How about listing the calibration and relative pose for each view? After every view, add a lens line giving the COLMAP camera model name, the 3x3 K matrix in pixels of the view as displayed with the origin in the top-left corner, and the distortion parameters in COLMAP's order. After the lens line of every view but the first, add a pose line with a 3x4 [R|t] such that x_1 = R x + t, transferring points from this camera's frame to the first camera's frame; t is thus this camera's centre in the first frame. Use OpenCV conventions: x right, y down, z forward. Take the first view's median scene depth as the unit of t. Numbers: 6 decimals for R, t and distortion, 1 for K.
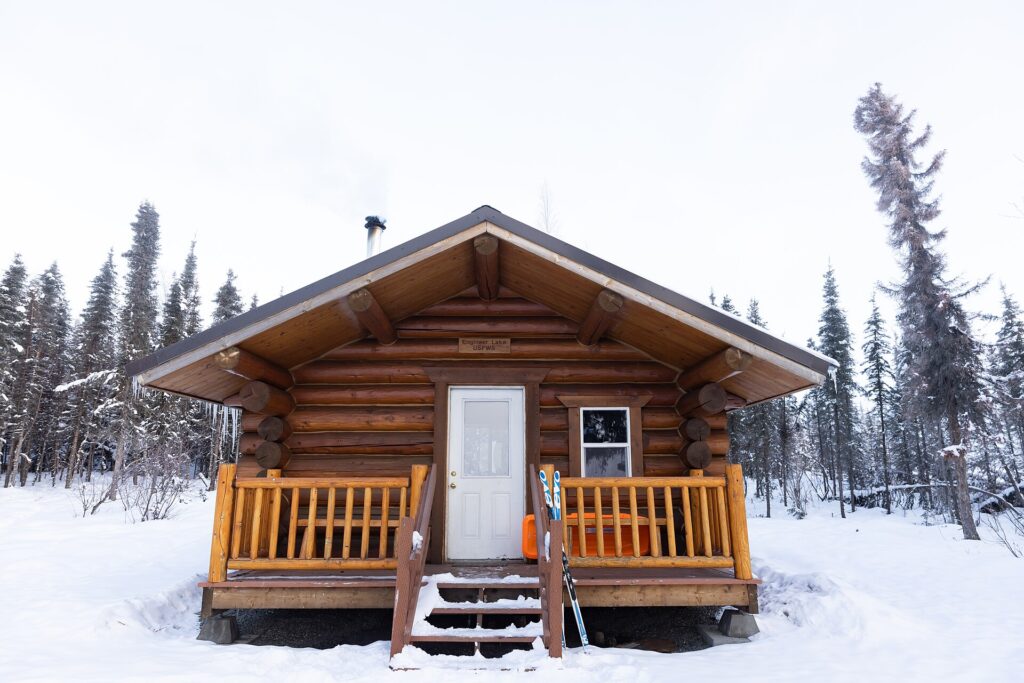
lens RADIAL K [[668.8, 0, 512.0], [0, 668.8, 341.5], [0, 0, 1]] dist [0.000138, 0.000626]
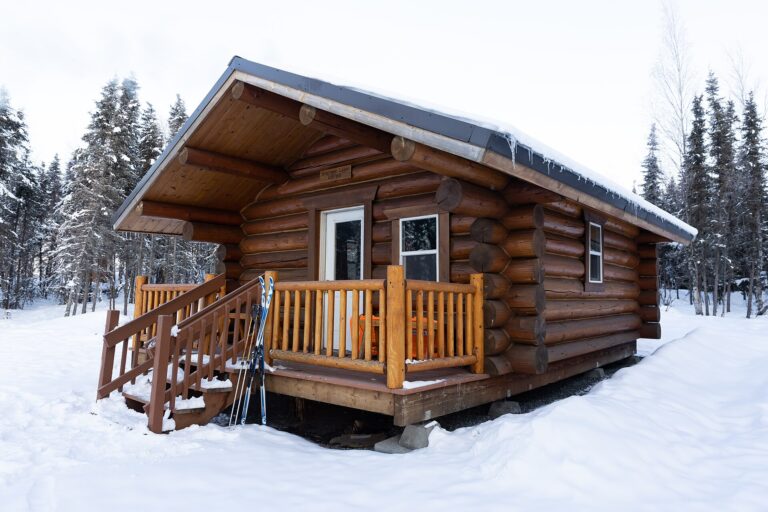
lens RADIAL K [[501.6, 0, 384.0], [0, 501.6, 256.0], [0, 0, 1]] dist [0.000138, 0.000626]
pose [[0.756914, -0.046537, -0.651855, 0.605771], [0.130349, 0.988170, 0.080810, 0.090185], [0.640383, -0.146134, 0.754026, 0.379095]]
